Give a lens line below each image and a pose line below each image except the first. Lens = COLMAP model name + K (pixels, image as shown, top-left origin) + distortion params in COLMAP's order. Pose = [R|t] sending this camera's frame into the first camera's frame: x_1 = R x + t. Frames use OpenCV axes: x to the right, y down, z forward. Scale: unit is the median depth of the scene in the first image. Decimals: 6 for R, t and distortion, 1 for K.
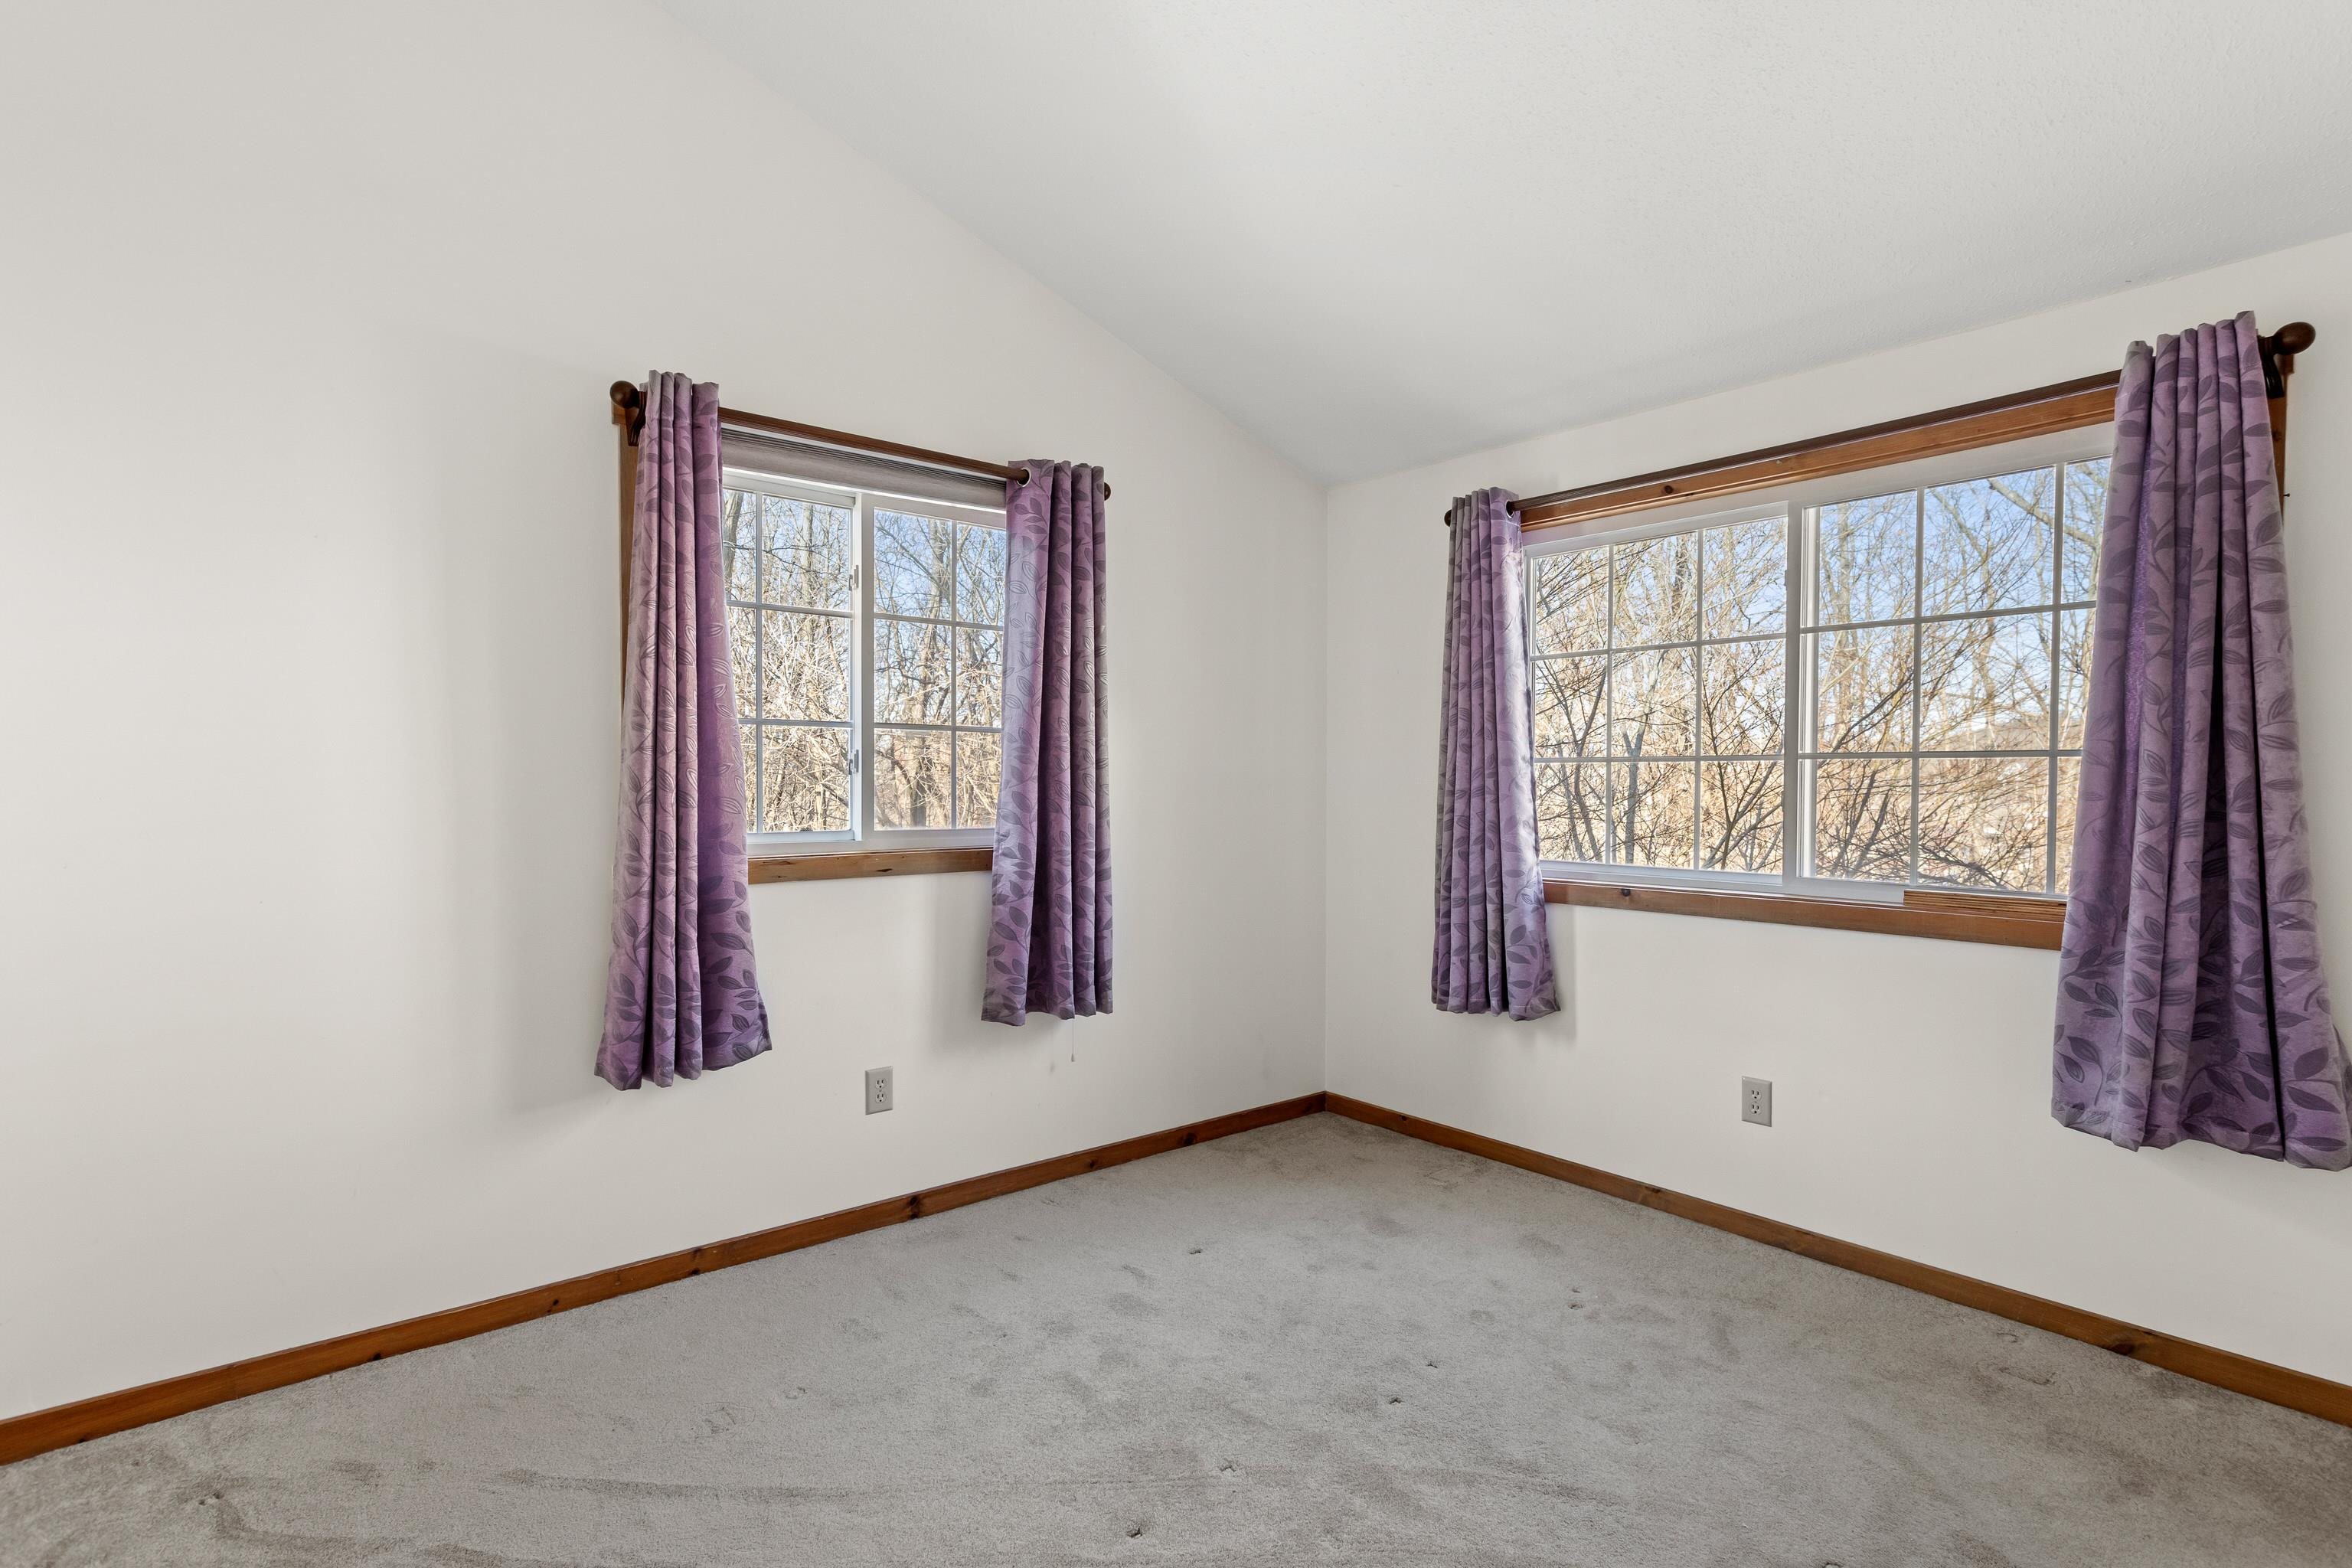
lens RADIAL K [[1131.5, 0, 1175.7], [0, 1131.5, 789.8], [0, 0, 1]] dist [0.003826, 0.002117]
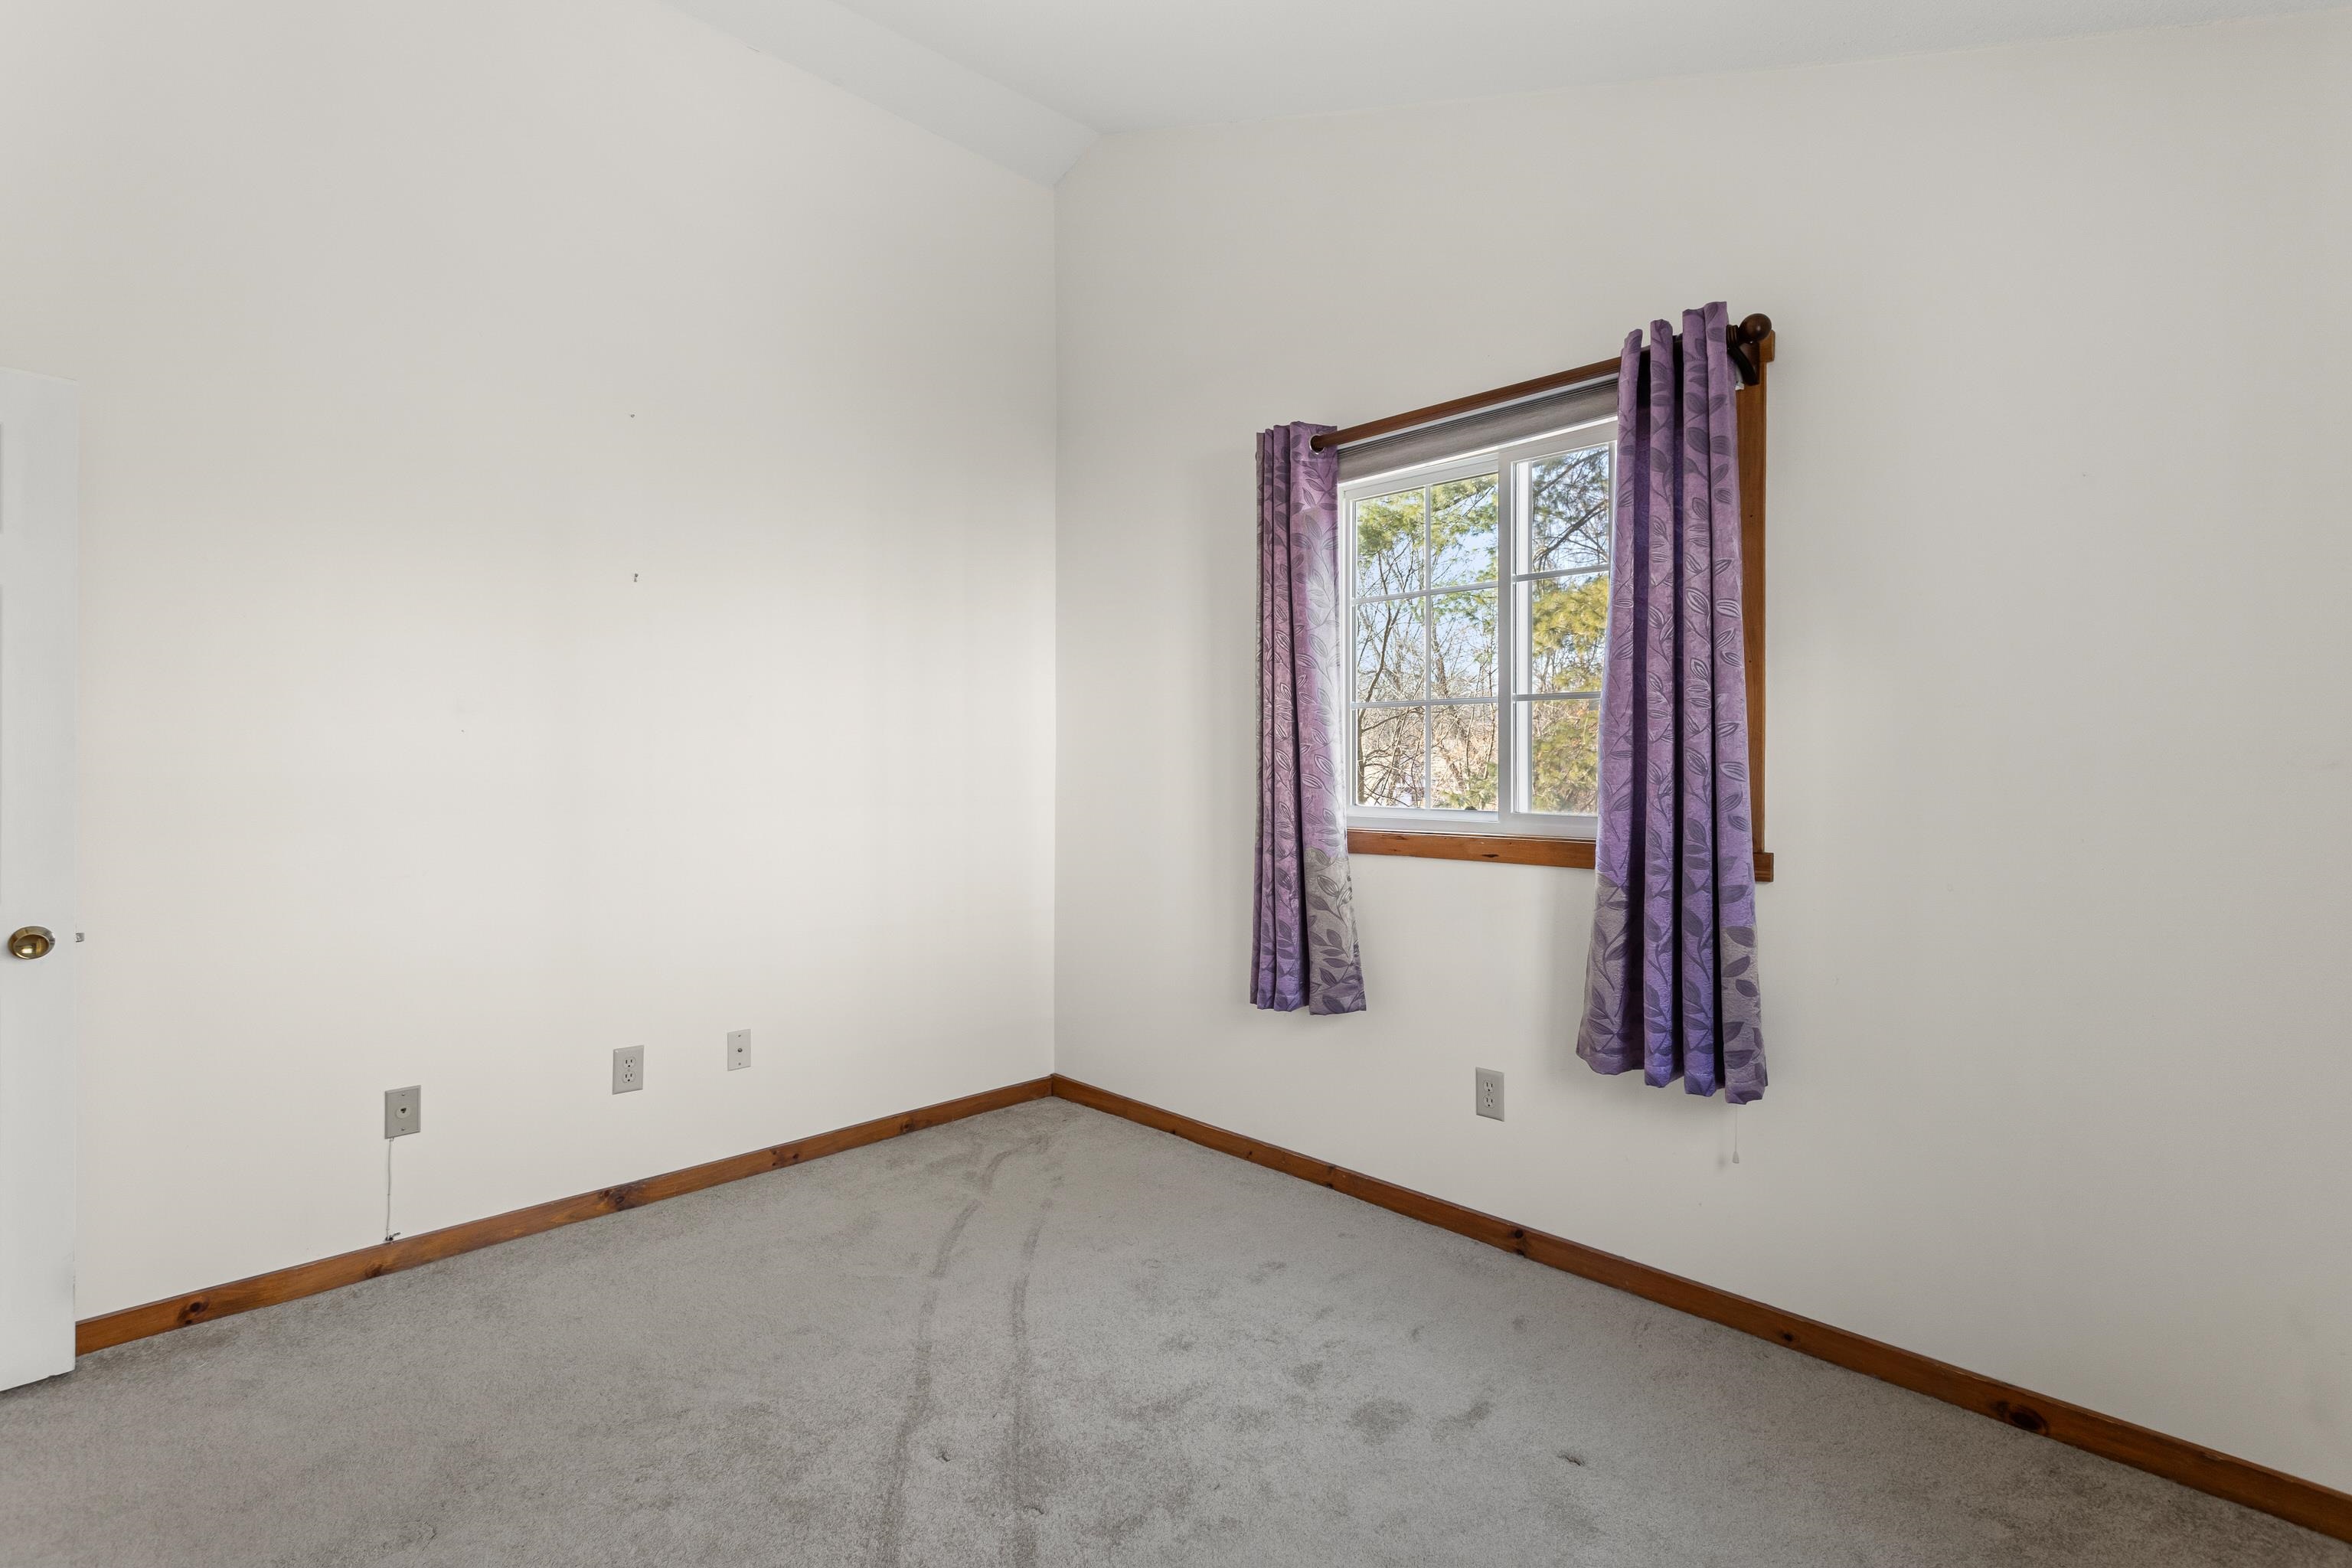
lens RADIAL K [[1131.5, 0, 1175.9], [0, 1131.5, 782.3], [0, 0, 1]] dist [0.003826, 0.002117]
pose [[0.057217, 0.017384, -0.998210, 0.696830], [0.011168, 0.999775, 0.018052, -0.009167], [0.998299, -0.012181, 0.057010, 0.758897]]
